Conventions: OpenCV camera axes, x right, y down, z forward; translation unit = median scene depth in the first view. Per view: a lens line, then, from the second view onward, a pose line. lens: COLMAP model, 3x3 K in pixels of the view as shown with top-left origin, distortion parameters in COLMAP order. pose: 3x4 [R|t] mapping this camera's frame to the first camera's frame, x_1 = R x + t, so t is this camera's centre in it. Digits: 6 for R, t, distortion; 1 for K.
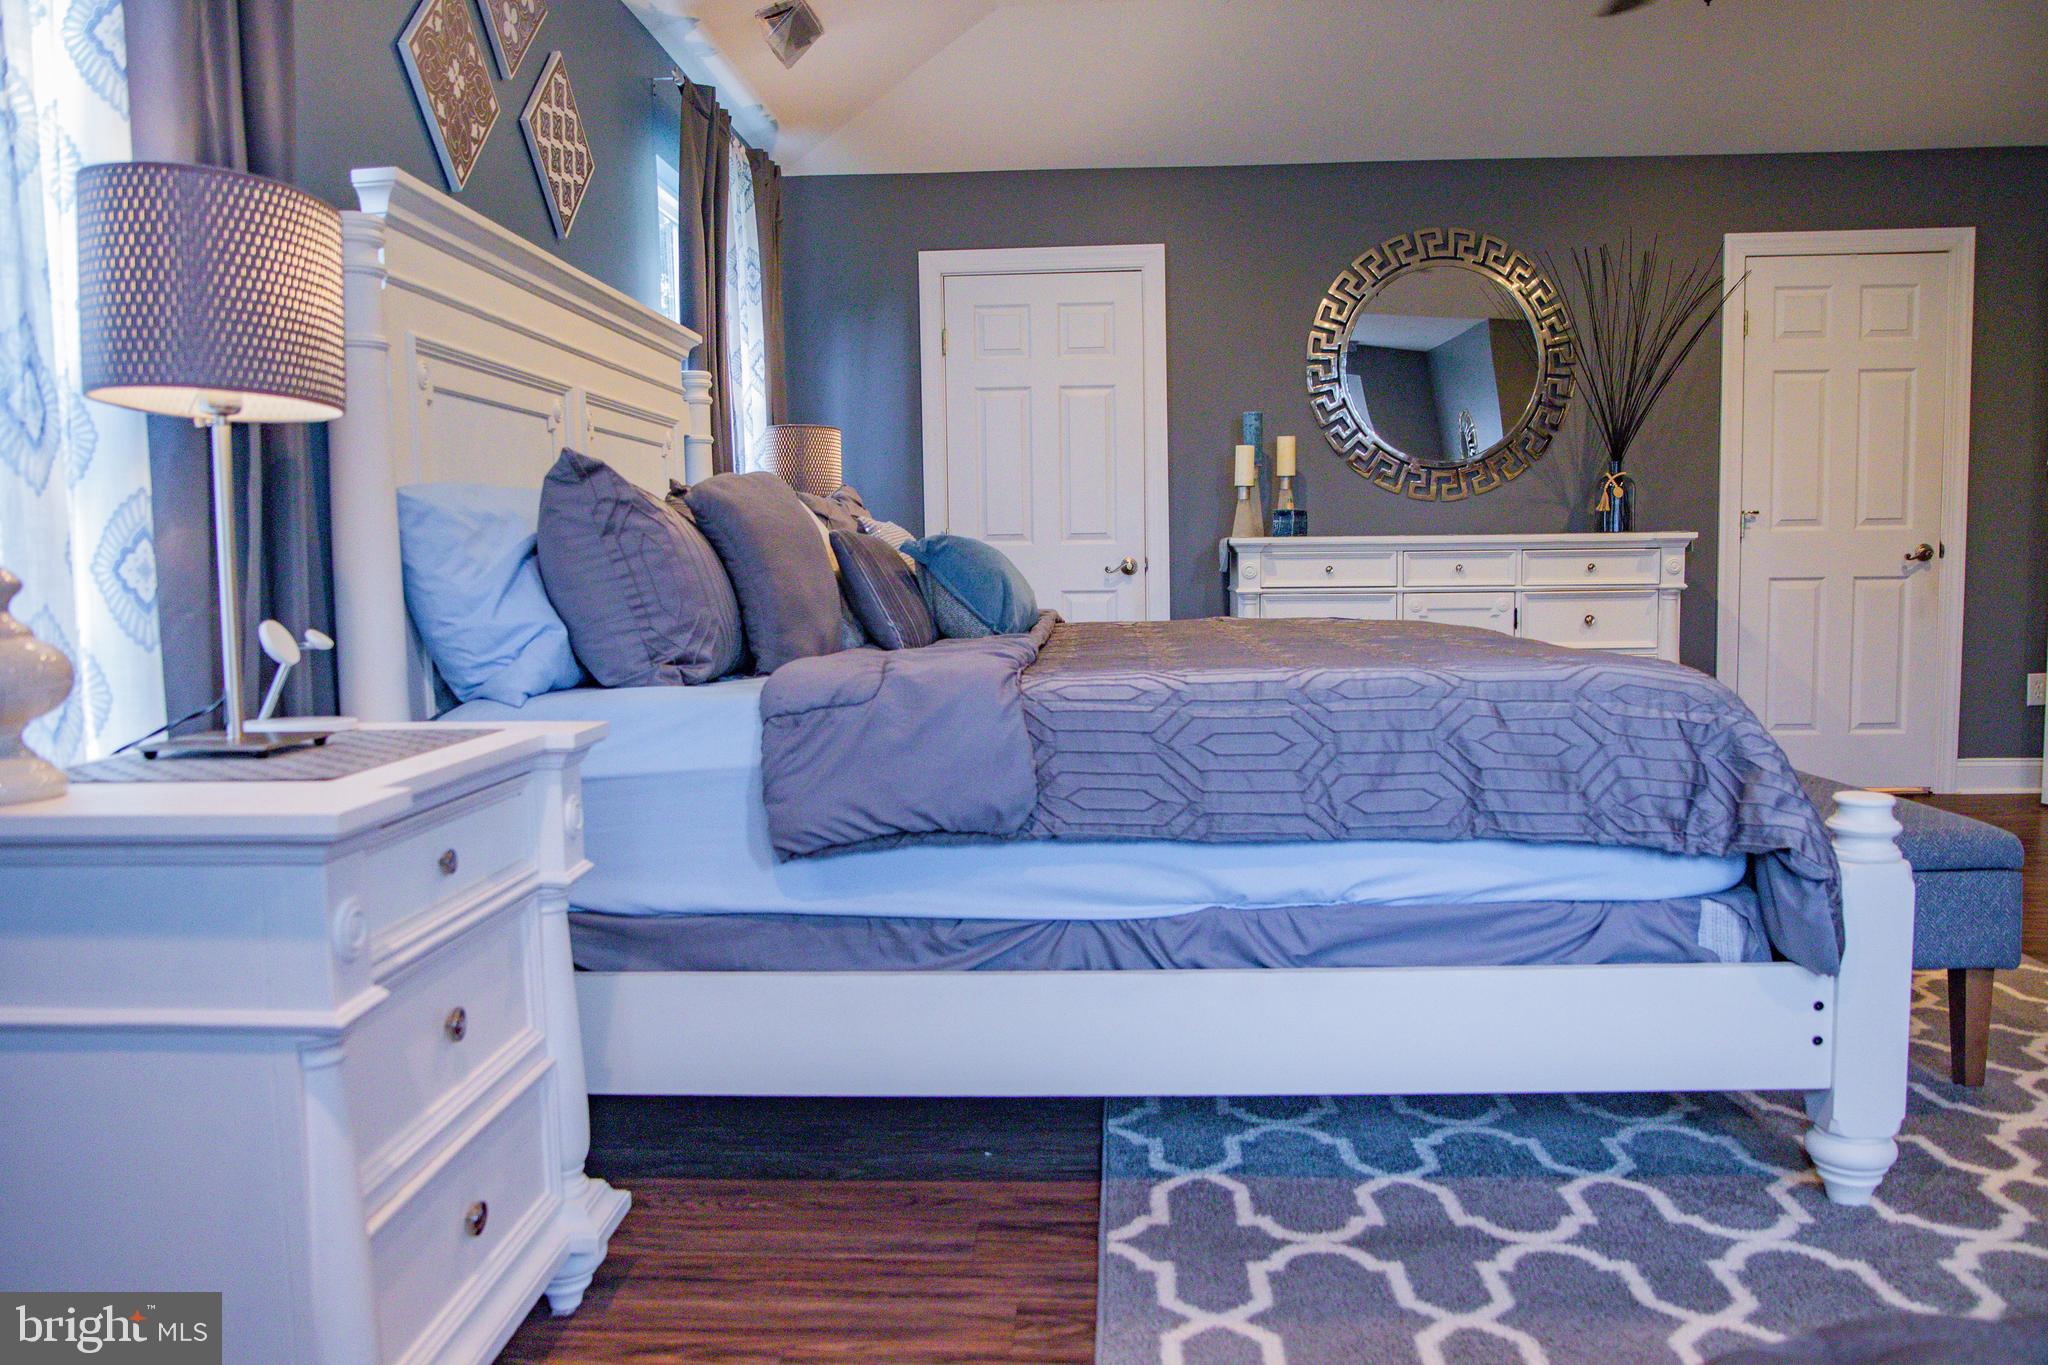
lens RADIAL K [[1533.0, 0, 1017.3], [0, 1533.0, 681.4], [0, 0, 1]] dist [-0.045141, 0.014630]
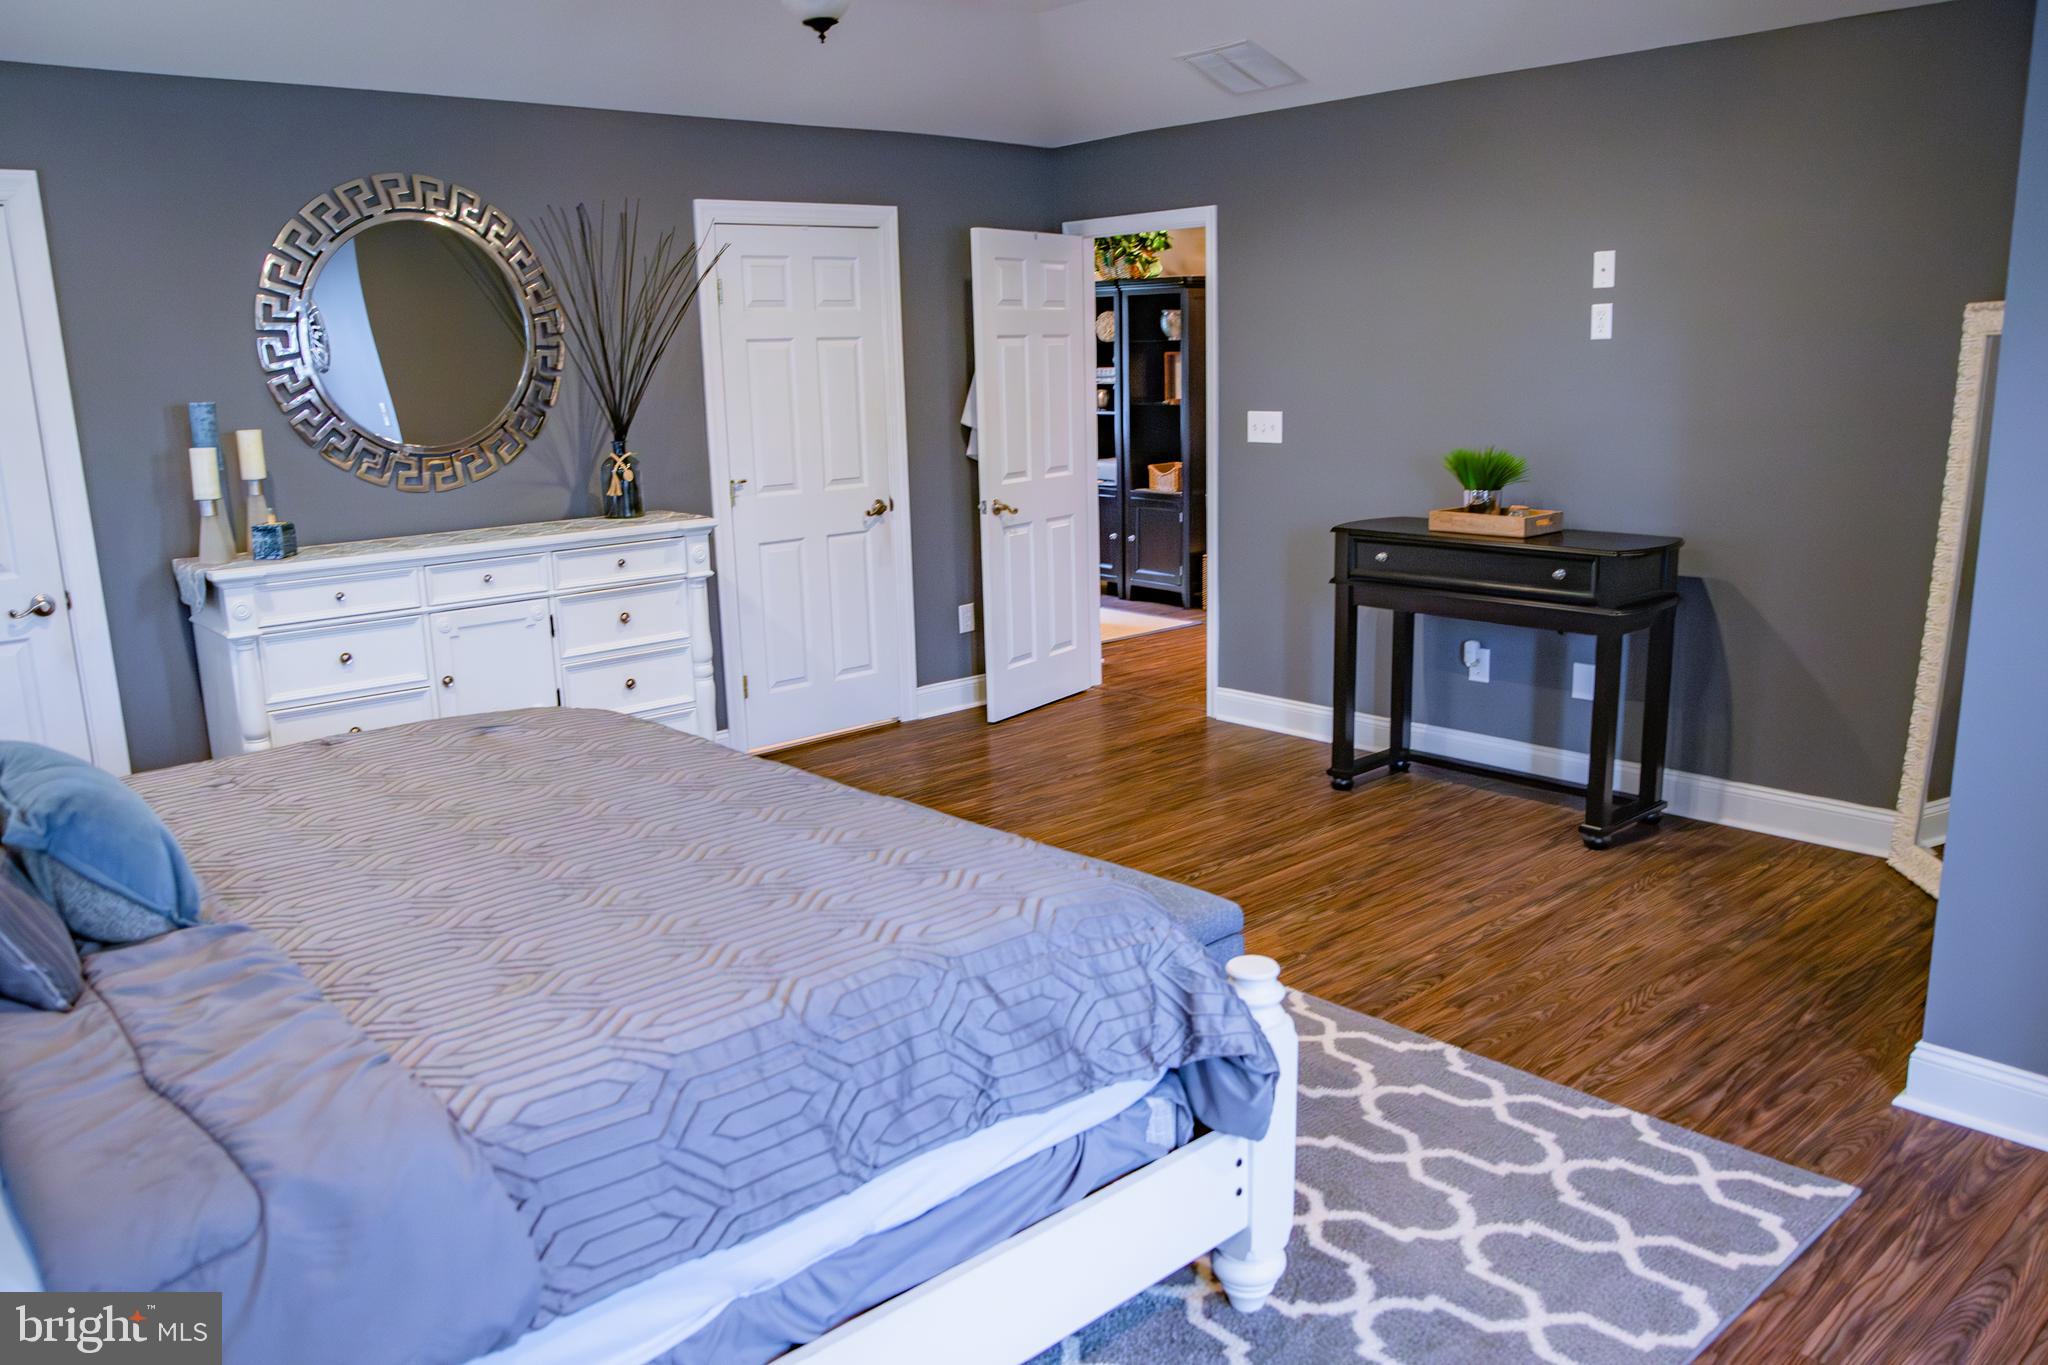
lens RADIAL K [[1533.0, 0, 1019.7], [0, 1533.0, 694.3], [0, 0, 1]] dist [-0.045141, 0.014630]
pose [[0.708668, -0.162454, 0.686585, -0.109196], [0.075959, 0.985042, 0.154669, -0.116705], [-0.701442, -0.057457, 0.710407, 0.137389]]
